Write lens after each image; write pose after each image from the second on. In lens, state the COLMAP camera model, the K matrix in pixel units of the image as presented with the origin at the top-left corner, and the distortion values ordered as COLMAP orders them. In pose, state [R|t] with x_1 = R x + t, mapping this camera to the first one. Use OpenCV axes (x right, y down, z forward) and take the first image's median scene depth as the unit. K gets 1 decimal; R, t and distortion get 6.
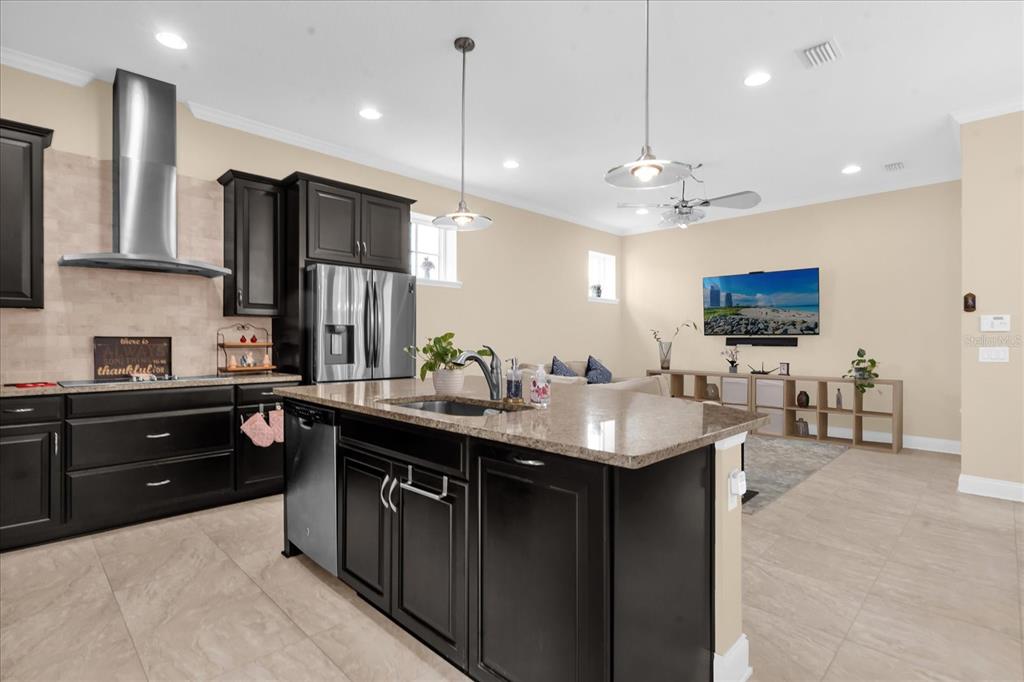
lens RADIAL K [[488.8, 0, 509.2], [0, 488.8, 342.4], [0, 0, 1]] dist [-0.008729, 0.001407]
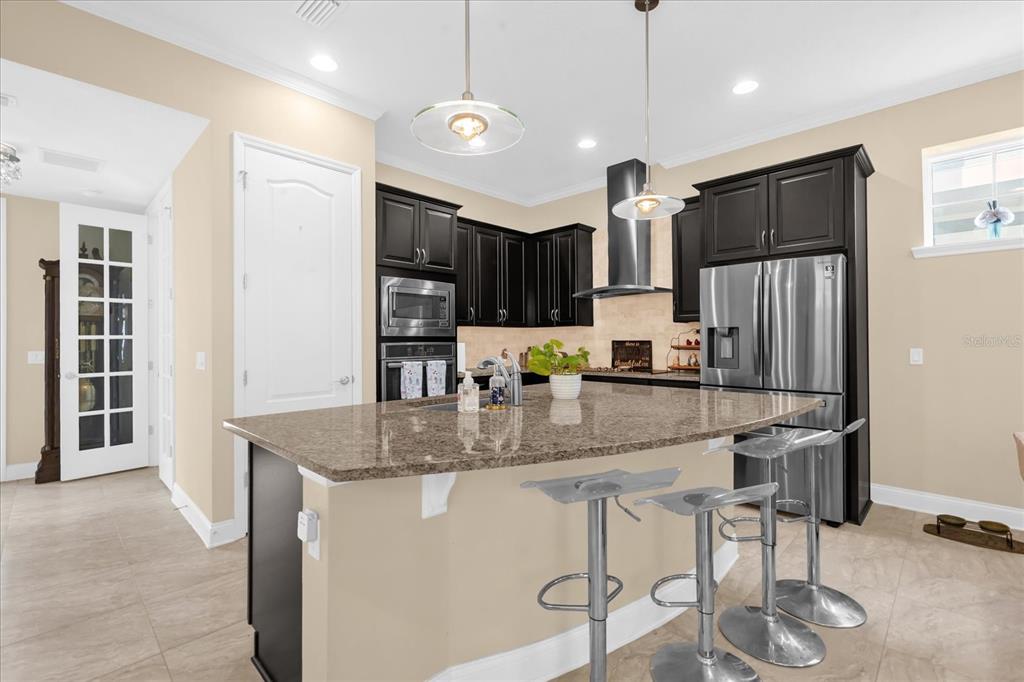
lens RADIAL K [[459.1, 0, 517.0], [0, 459.1, 337.6], [0, 0, 1]] dist [-0.004334, 0.001119]
pose [[0.021691, -0.010446, -0.999710, 0.564162], [0.001082, 0.999945, -0.010425, -0.006751], [0.999764, -0.000856, 0.021701, 0.600600]]
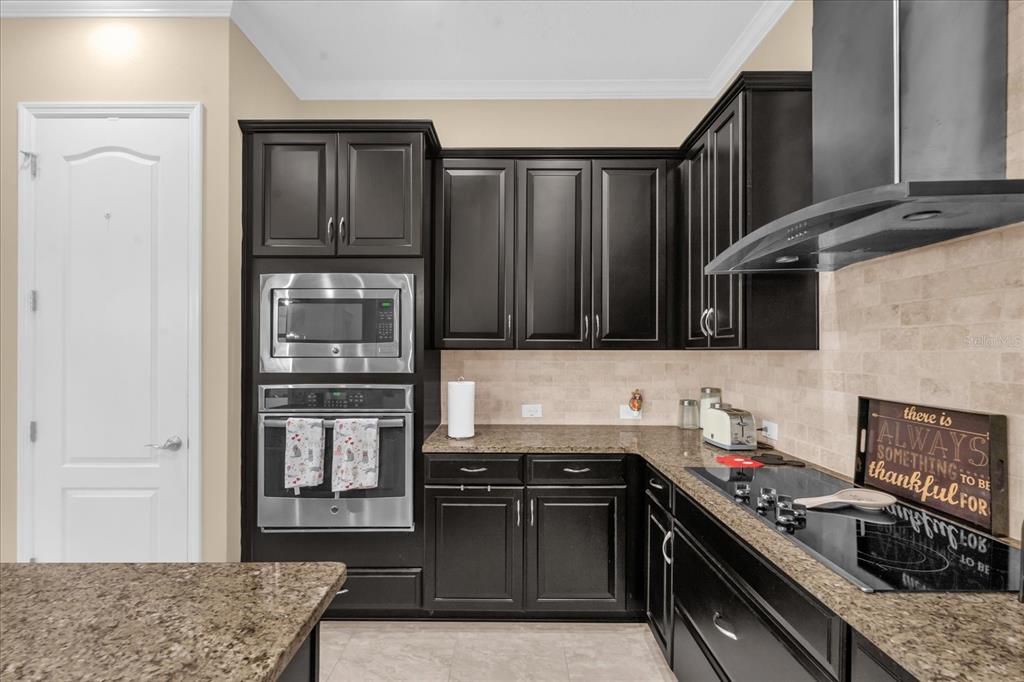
lens RADIAL K [[459.1, 0, 511.1], [0, 459.1, 344.7], [0, 0, 1]] dist [-0.004334, 0.001119]
pose [[-0.709313, -0.006271, -0.704865, -0.235533], [-0.005817, 0.999978, -0.003043, -0.057406], [0.704869, 0.001942, -0.709335, 0.983765]]
